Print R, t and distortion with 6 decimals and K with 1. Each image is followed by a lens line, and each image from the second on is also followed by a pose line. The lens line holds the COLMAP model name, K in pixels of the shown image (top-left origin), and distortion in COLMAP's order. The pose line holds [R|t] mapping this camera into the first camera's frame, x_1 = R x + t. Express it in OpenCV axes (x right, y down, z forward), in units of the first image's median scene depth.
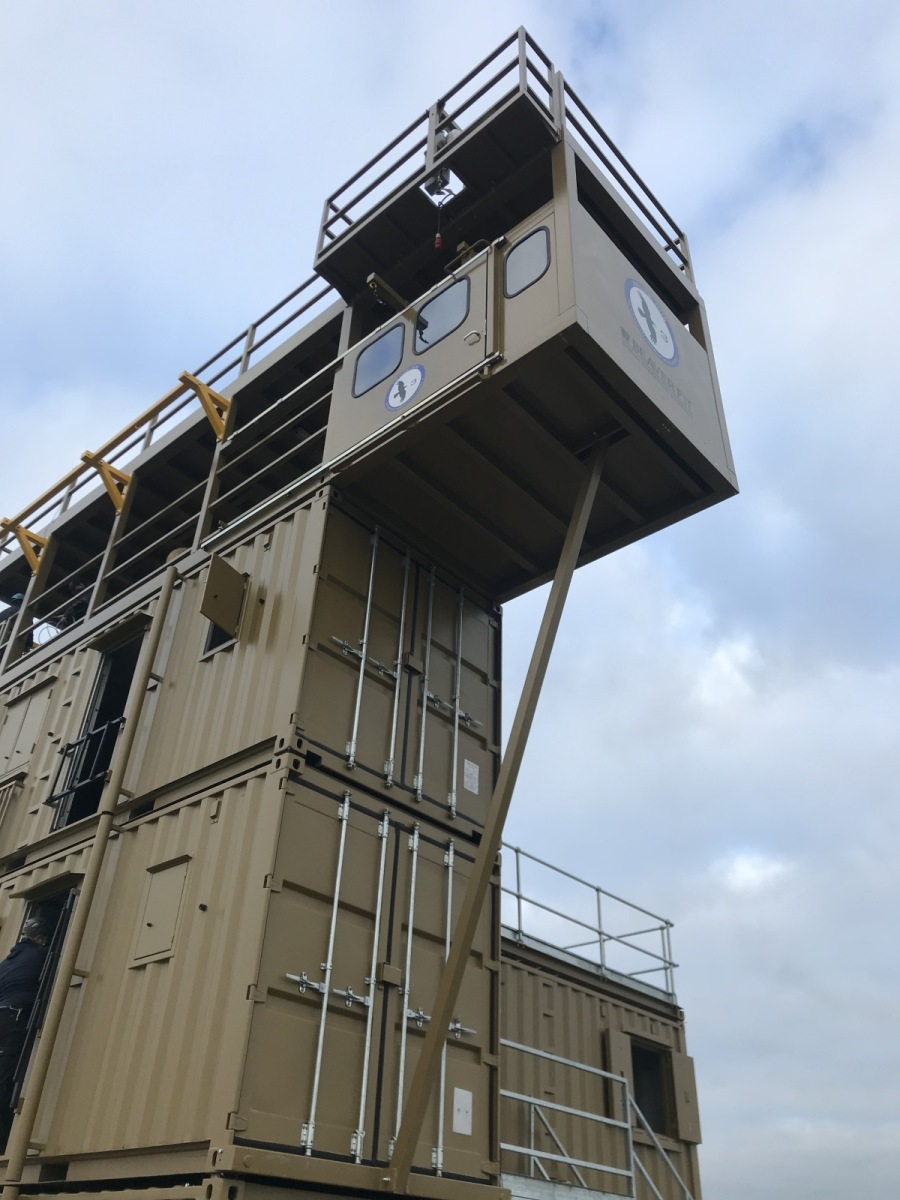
lens RADIAL K [[964.8, 0, 452.7], [0, 964.8, 599.6], [0, 0, 1]] dist [-0.012358, -0.026531]
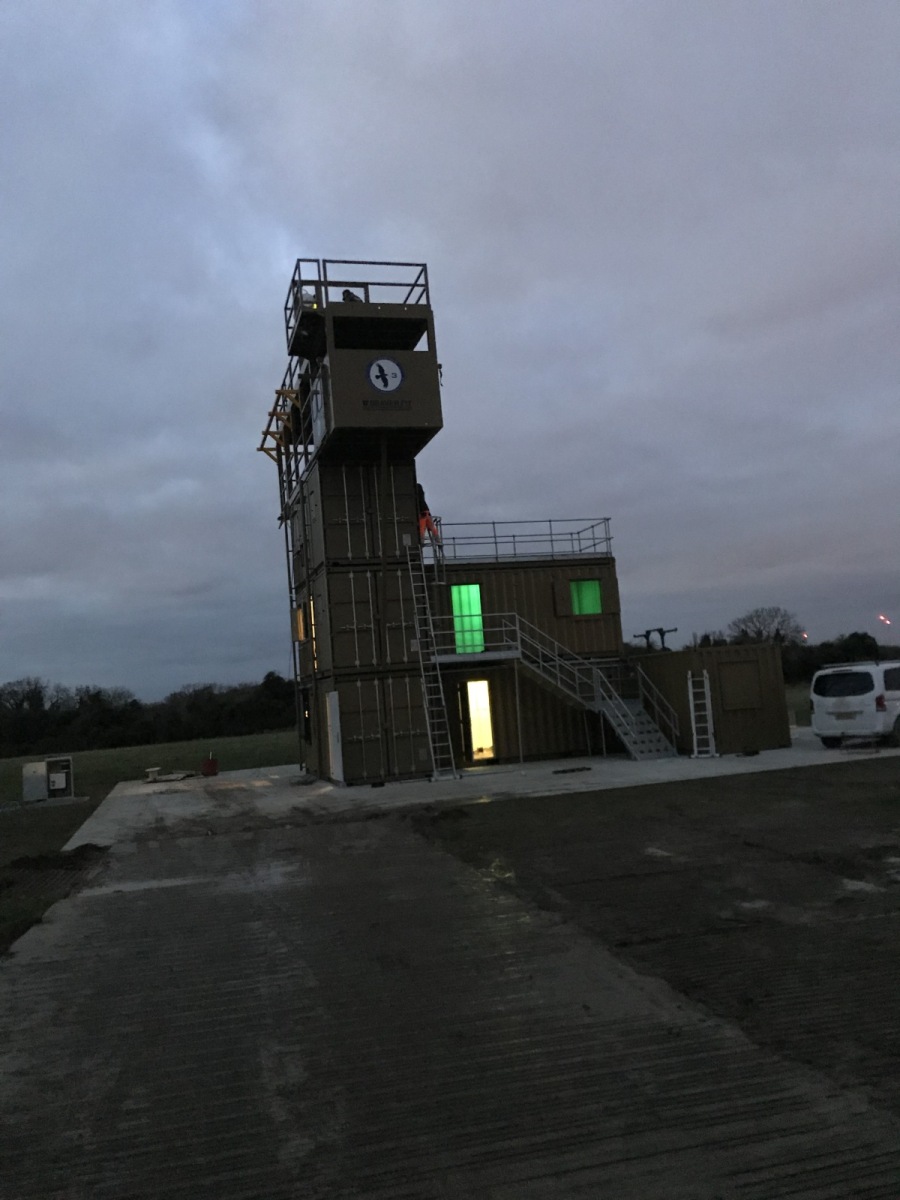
lens RADIAL K [[964.8, 0, 448.8], [0, 964.8, 603.4], [0, 0, 1]] dist [-0.012358, -0.026531]
pose [[0.834341, -0.153064, -0.529572, 1.598186], [0.407436, 0.818323, 0.405392, -0.757984], [0.371310, -0.554002, 0.745124, -1.157476]]
